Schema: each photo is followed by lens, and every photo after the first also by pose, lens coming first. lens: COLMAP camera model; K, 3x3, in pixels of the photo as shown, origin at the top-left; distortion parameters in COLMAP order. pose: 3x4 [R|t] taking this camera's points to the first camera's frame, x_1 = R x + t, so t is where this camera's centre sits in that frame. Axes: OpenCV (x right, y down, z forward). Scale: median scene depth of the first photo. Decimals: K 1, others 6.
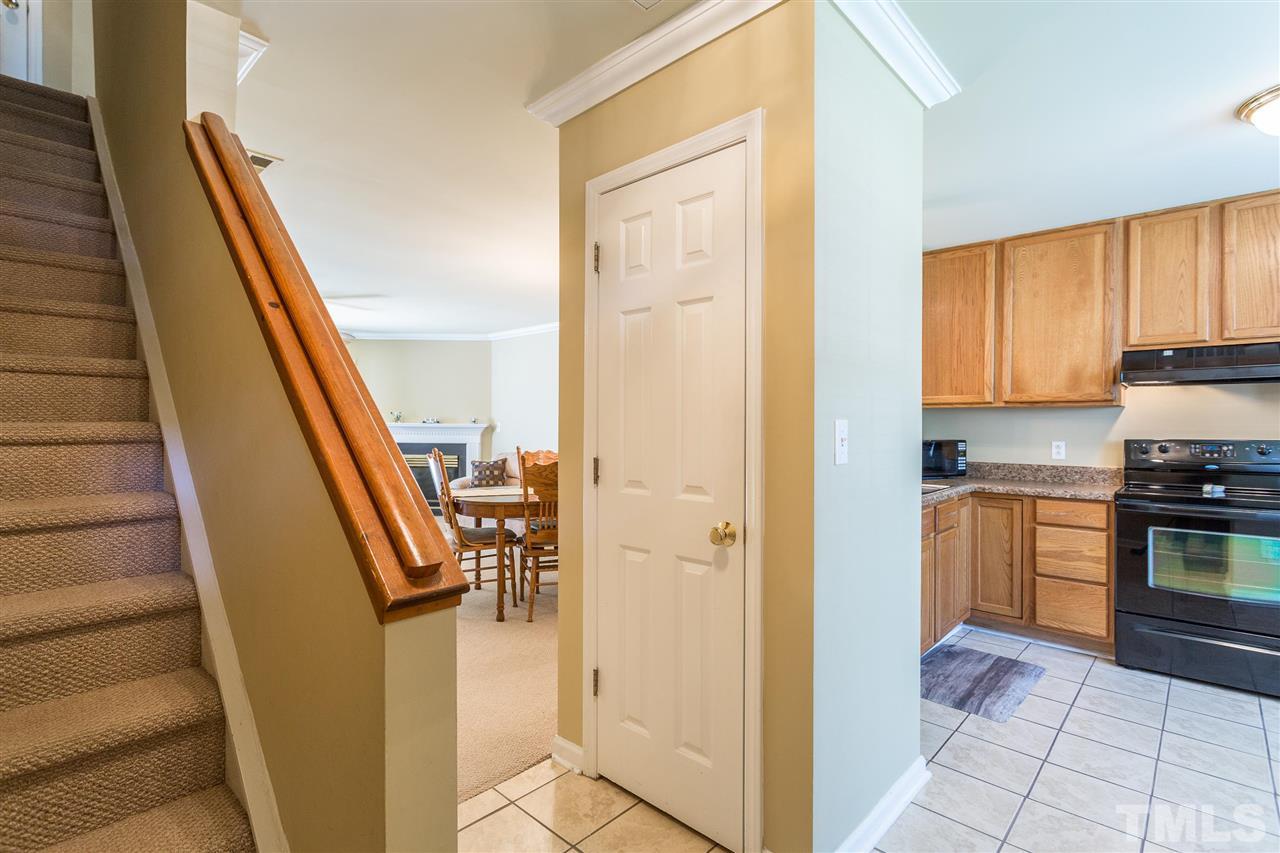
lens RADIAL K [[606.6, 0, 635.1], [0, 606.6, 423.2], [0, 0, 1]] dist [0.000164, -0.000735]
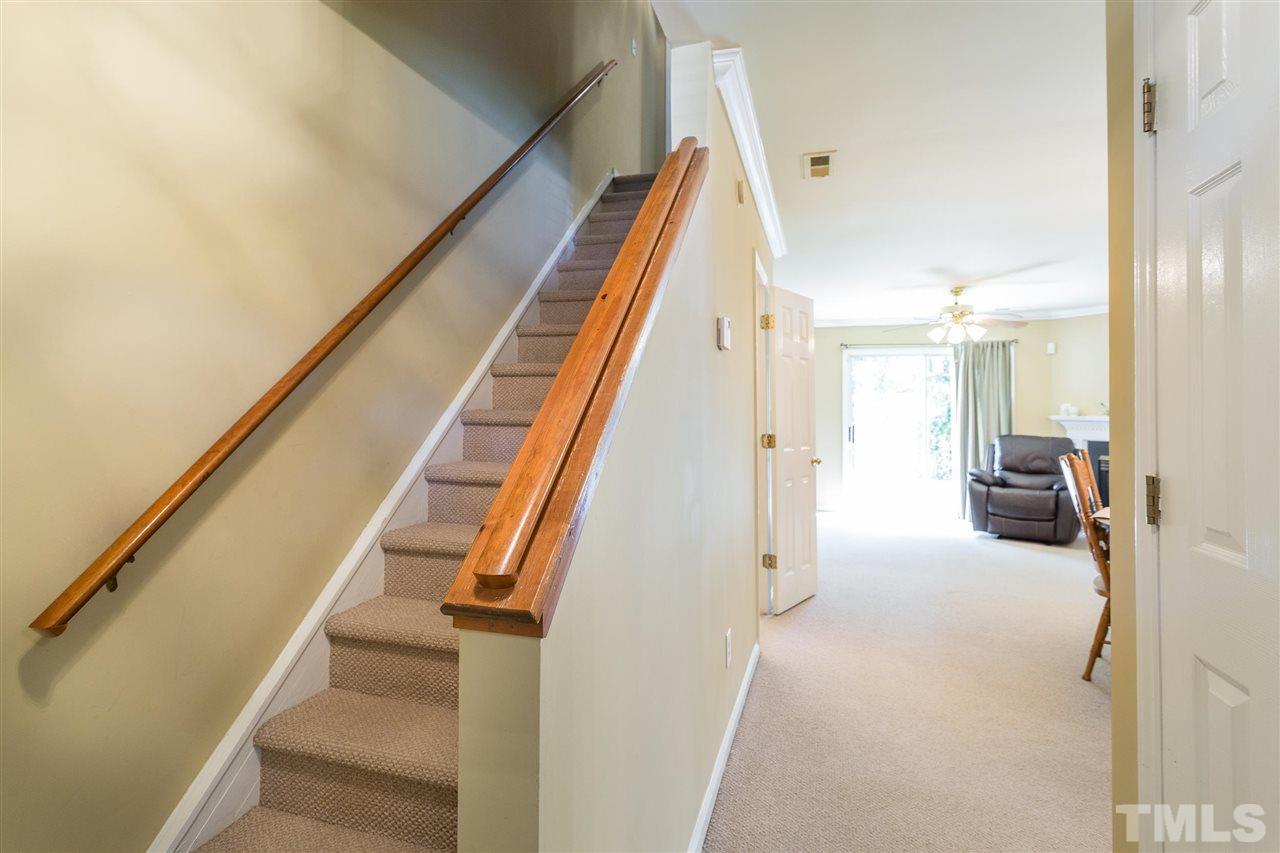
lens RADIAL K [[607.7, 0, 626.4], [0, 607.7, 401.4], [0, 0, 1]] dist [-0.001481, -0.000601]
pose [[0.423617, -0.016326, -0.905694, 0.068217], [-0.007323, 0.999743, -0.021446, 0.001693], [0.905812, 0.015718, 0.423389, 0.106149]]
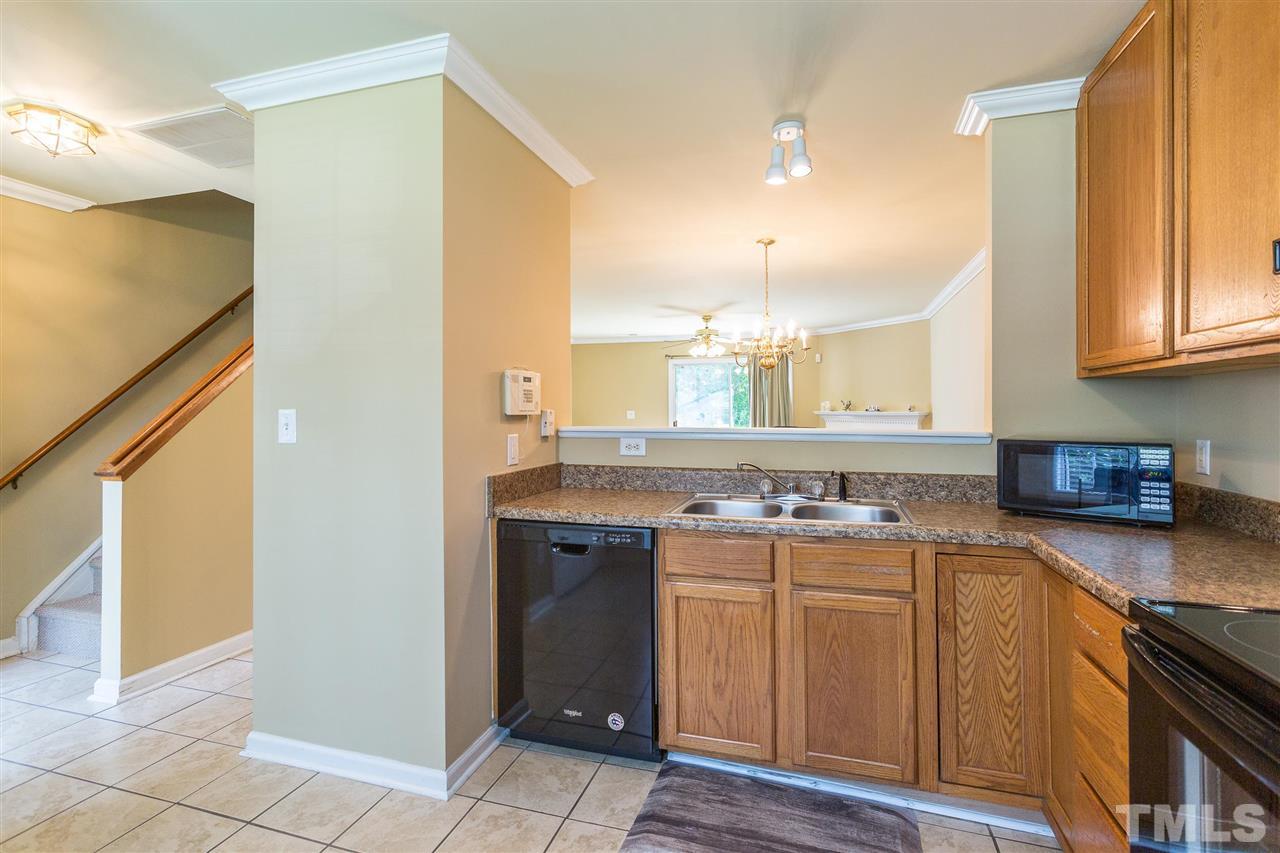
lens RADIAL K [[612.4, 0, 639.3], [0, 612.4, 379.9], [0, 0, 1]] dist [0.002205, 0.000704]
pose [[0.436305, -0.050798, -0.898364, 0.450795], [0.001609, 0.998448, -0.055676, 0.004517], [0.899797, 0.022846, 0.435709, 0.263045]]
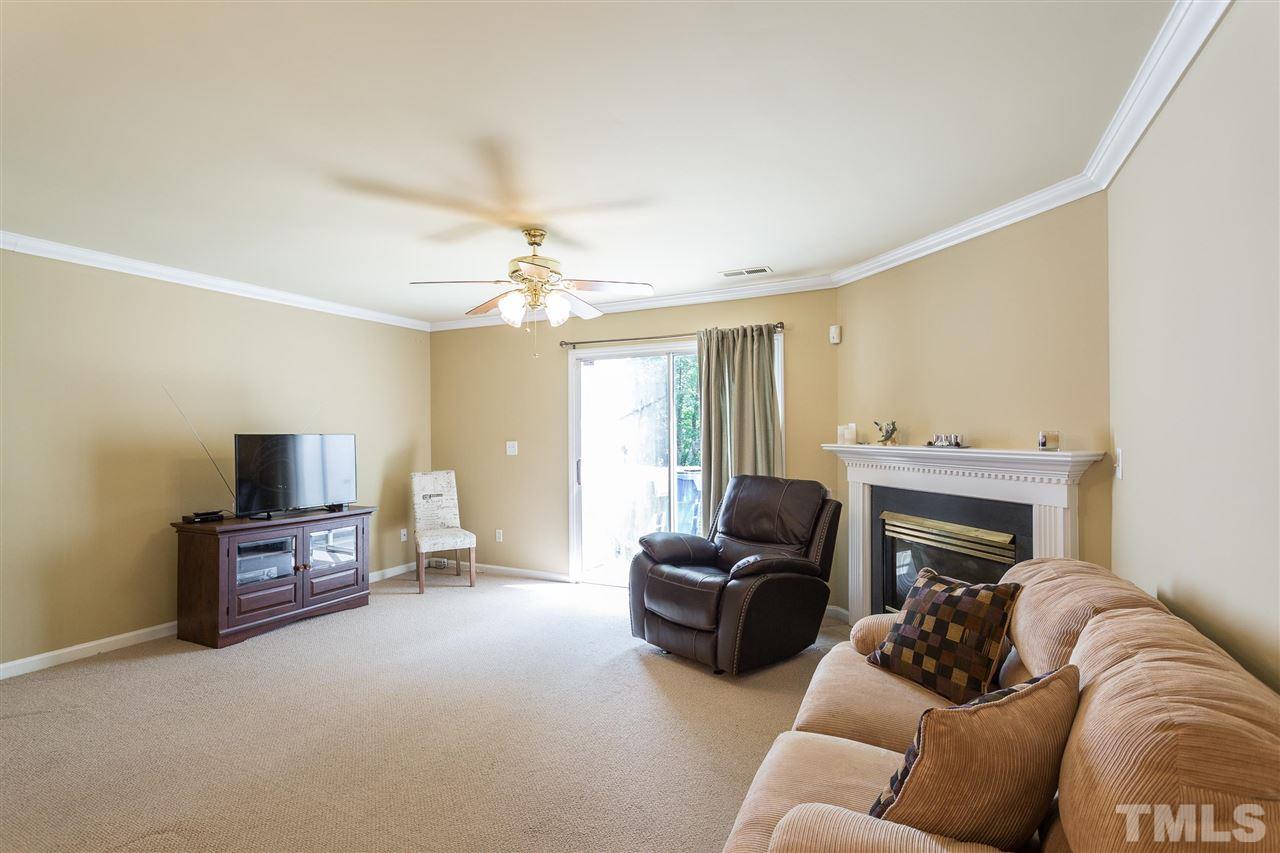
lens RADIAL K [[606.6, 0, 635.1], [0, 606.6, 423.2], [0, 0, 1]] dist [0.000164, -0.000735]
pose [[0.278373, -0.022886, -0.960200, -0.002367], [0.003003, 0.999732, -0.022958, -0.008094], [0.960468, 0.003508, 0.278367, 0.791879]]
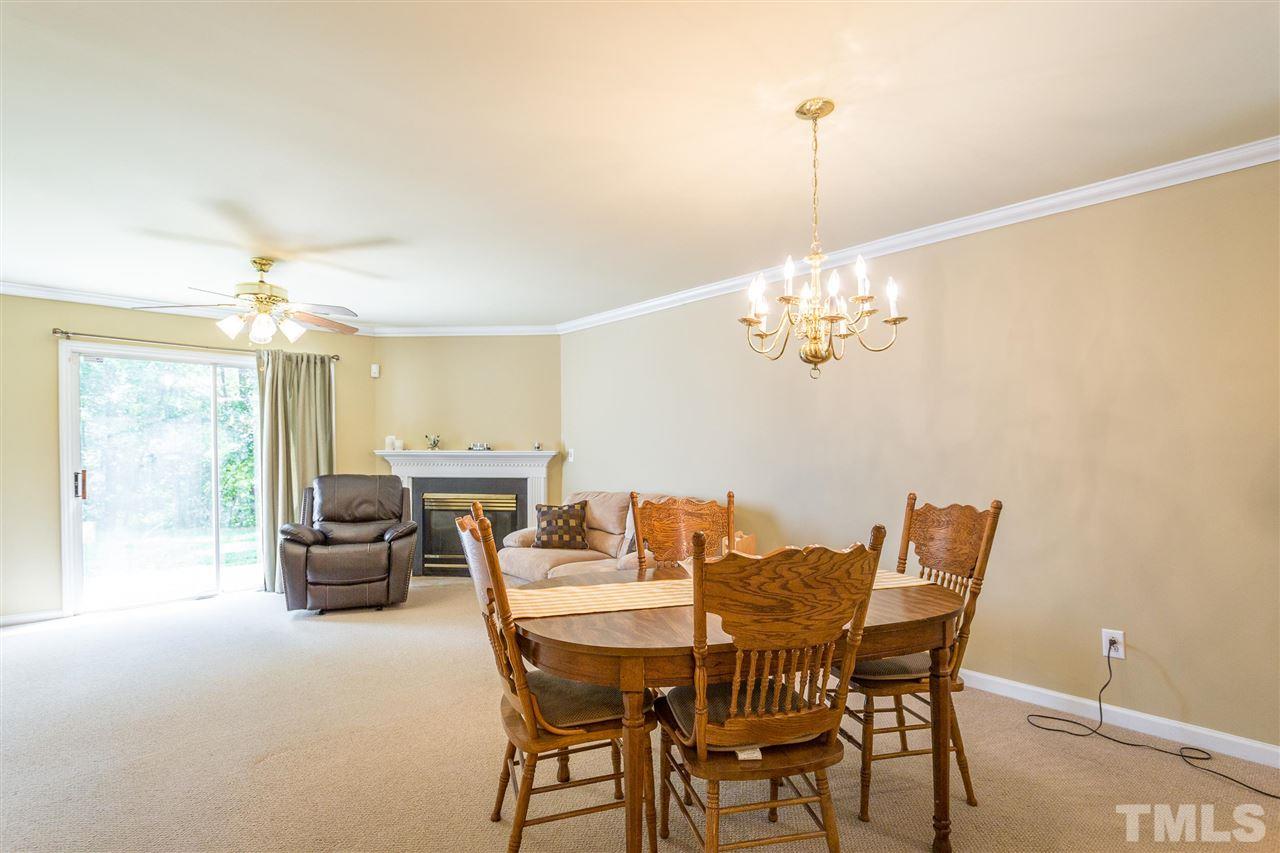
lens RADIAL K [[618.7, 0, 639.4], [0, 618.7, 454.1], [0, 0, 1]] dist [-0.000035, 0.000024]
pose [[0.996725, -0.005630, -0.080669, -0.100471], [0.006196, 0.999958, 0.006775, 0.000925], [0.080628, -0.007253, 0.996718, 0.325448]]
